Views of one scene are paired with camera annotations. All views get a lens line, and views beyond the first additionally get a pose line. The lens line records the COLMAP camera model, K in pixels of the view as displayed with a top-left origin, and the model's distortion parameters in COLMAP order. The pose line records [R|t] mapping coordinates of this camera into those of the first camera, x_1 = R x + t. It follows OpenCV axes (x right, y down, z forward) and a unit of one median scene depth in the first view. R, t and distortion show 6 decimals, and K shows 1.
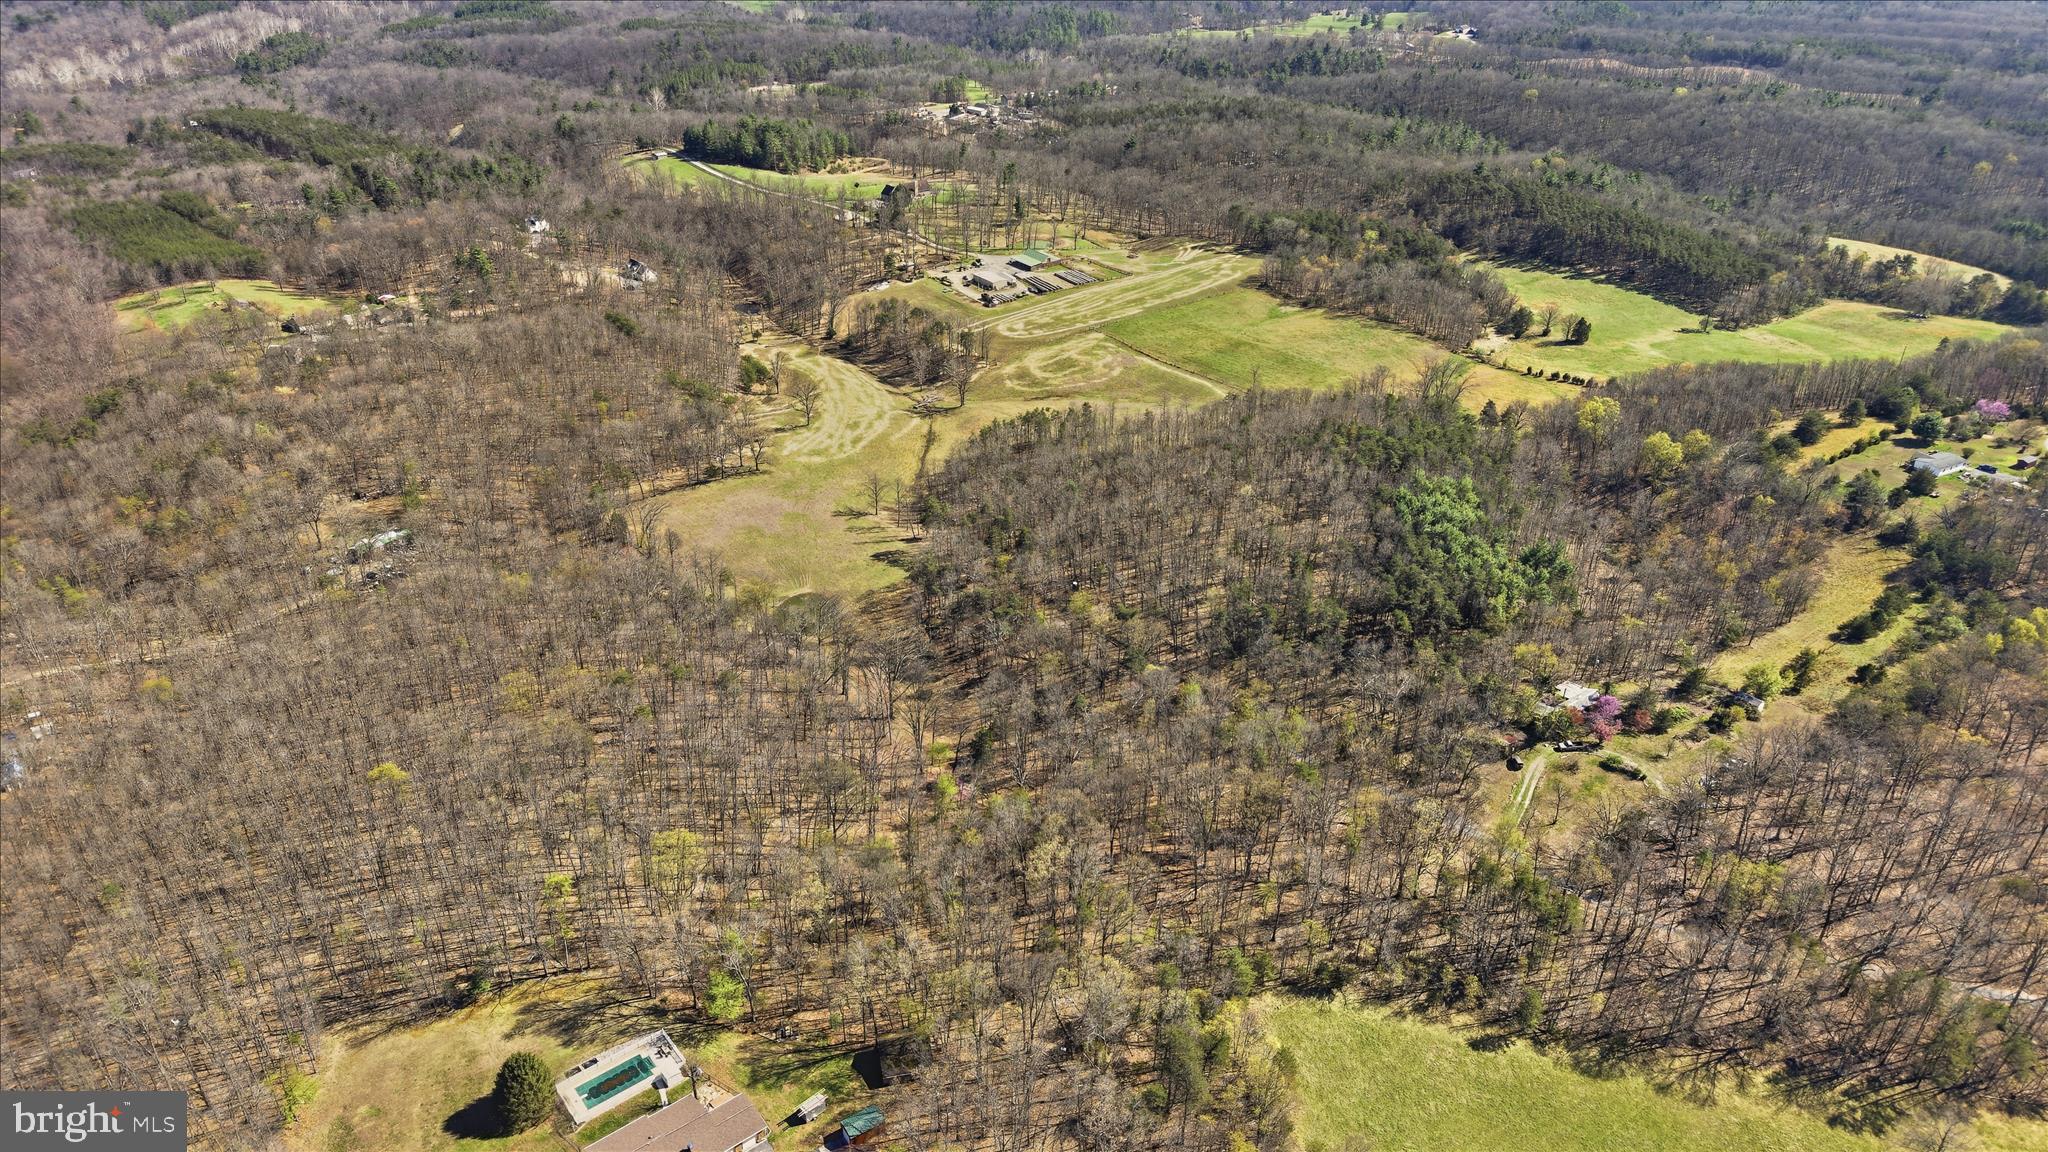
lens RADIAL K [[1366.2, 0, 1024.3], [0, 1366.2, 592.7], [0, 0, 1]] dist [0.033371, -0.038555]
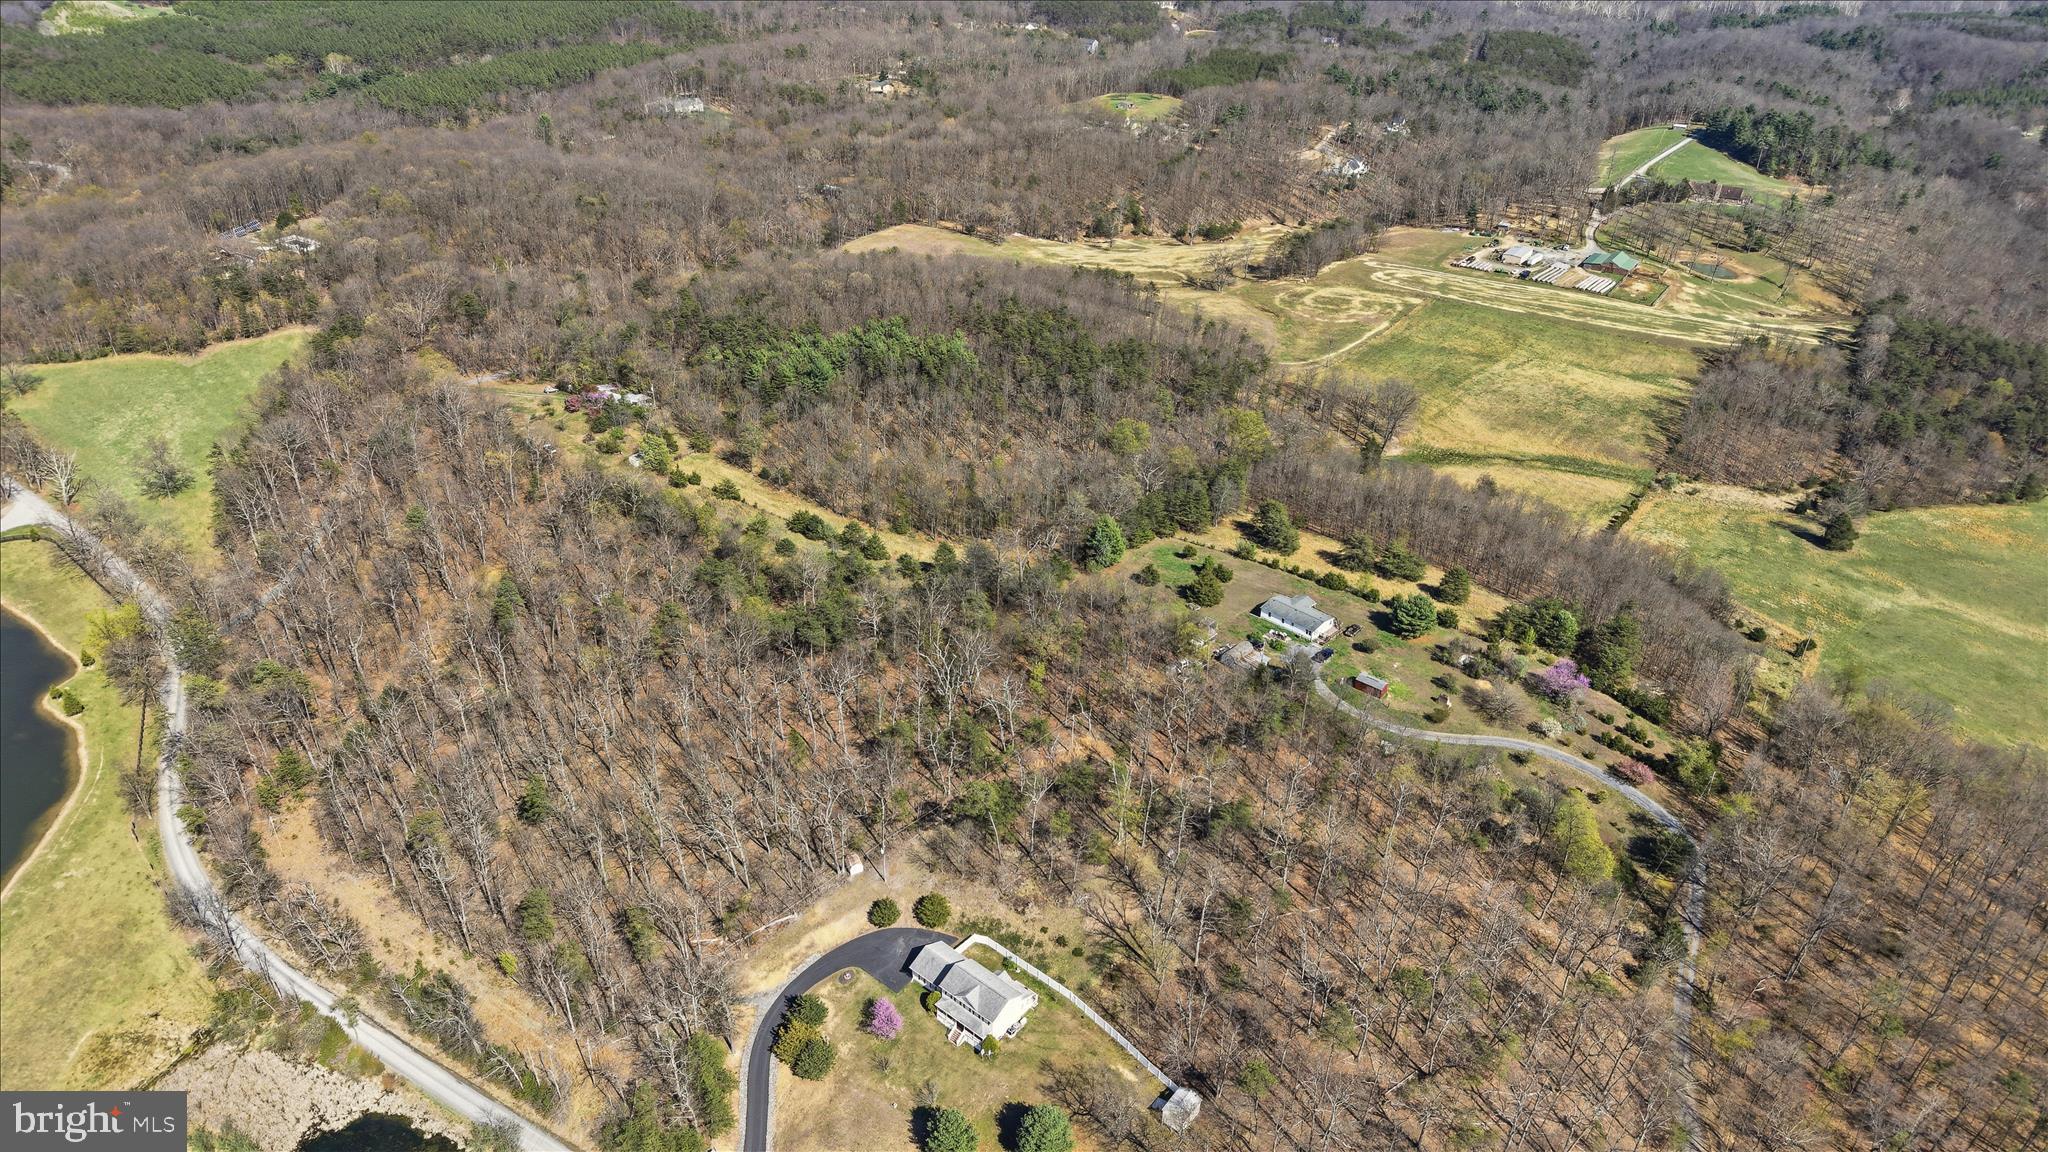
lens RADIAL K [[1366.2, 0, 1025.2], [0, 1366.2, 578.2], [0, 0, 1]] dist [0.033371, -0.038555]
pose [[0.312888, 0.480082, -0.819526, 0.757538], [-0.489468, 0.820951, 0.294042, -0.159171], [0.813955, 0.309129, 0.491850, 0.330537]]
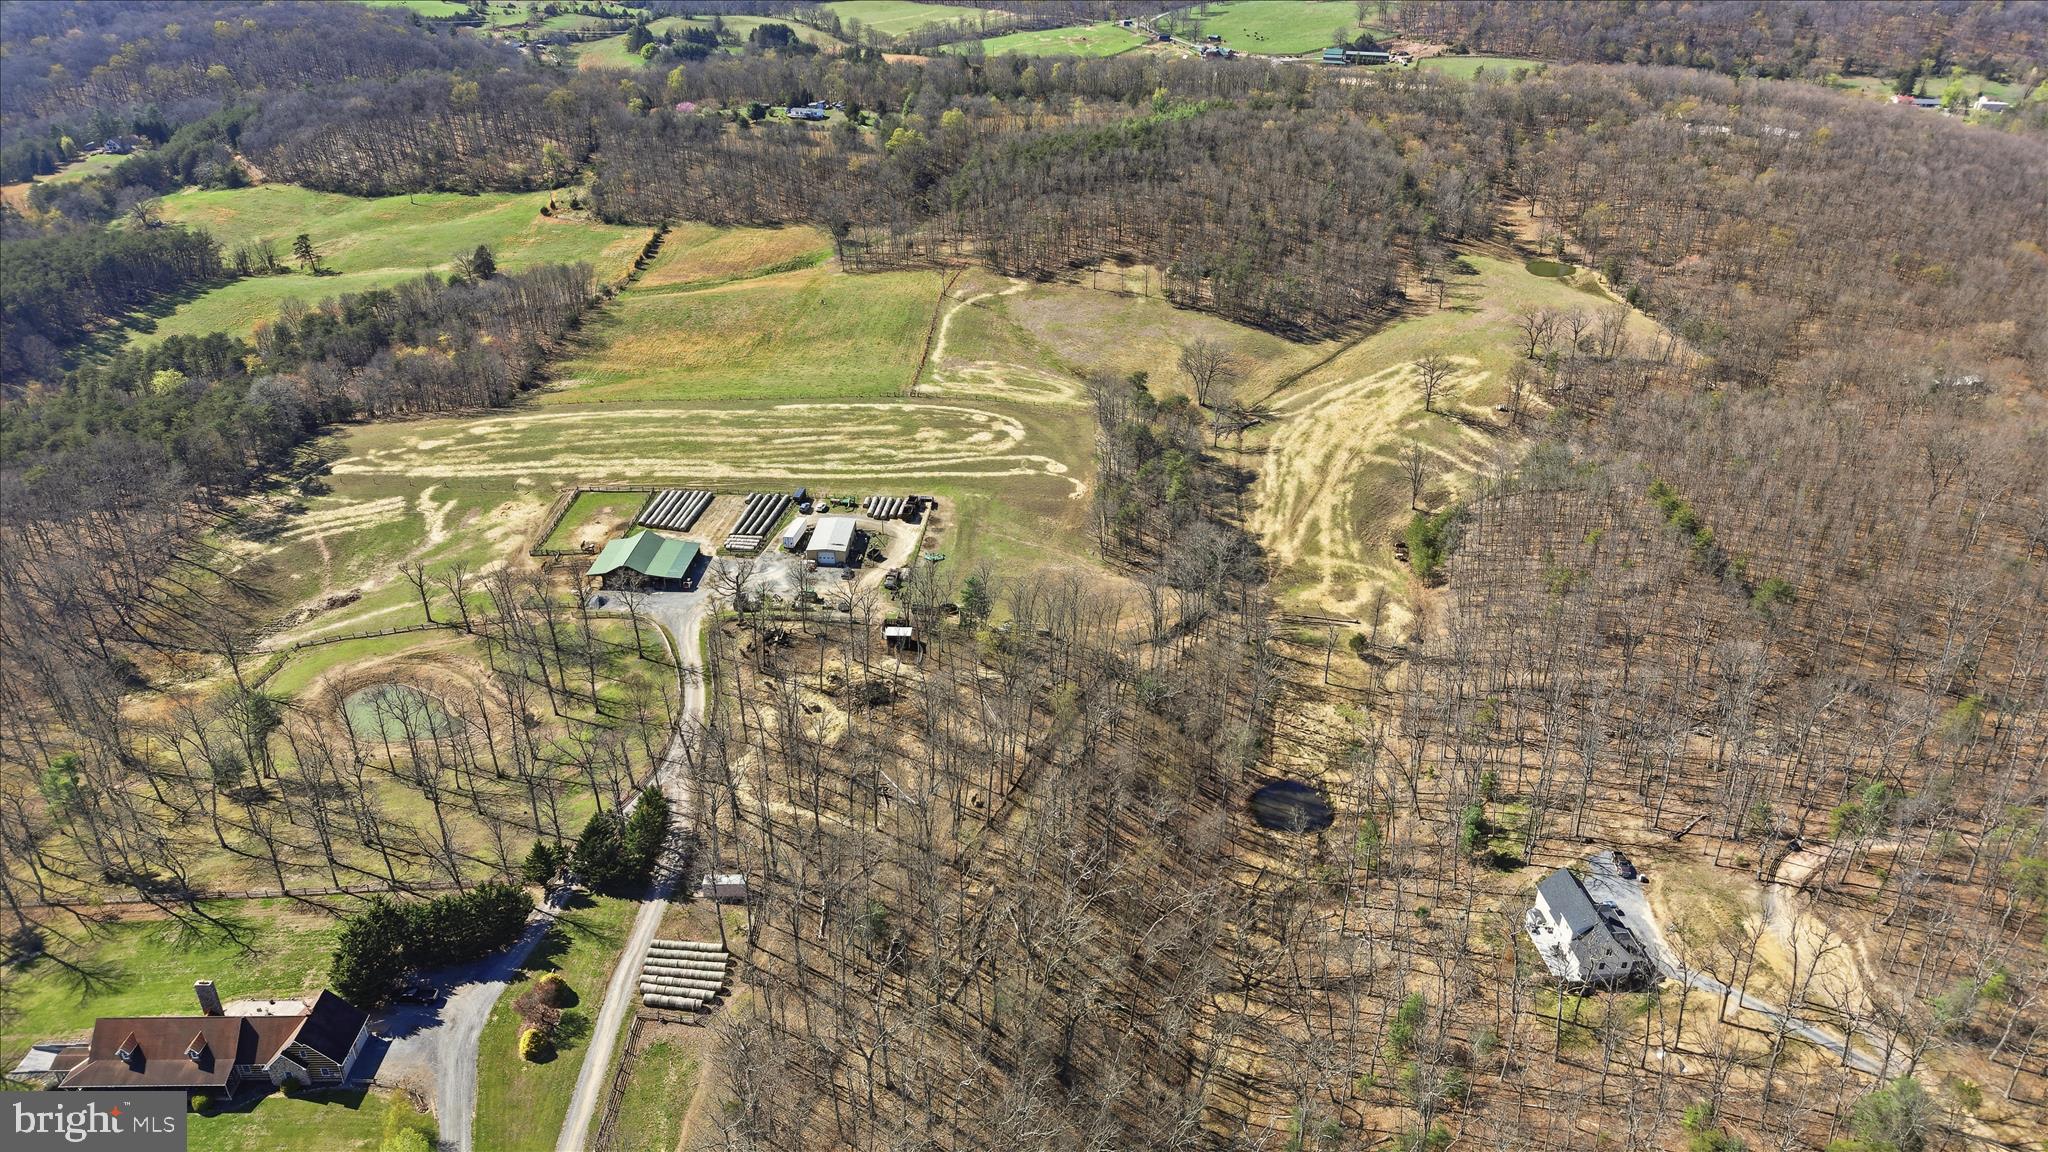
lens RADIAL K [[1366.2, 0, 1022.1], [0, 1366.2, 586.7], [0, 0, 1]] dist [0.033371, -0.038555]
pose [[-0.780545, -0.309798, 0.542931, -0.334726], [0.295570, 0.582413, 0.757254, -0.556554], [-0.550806, 0.751545, -0.363033, 1.154291]]
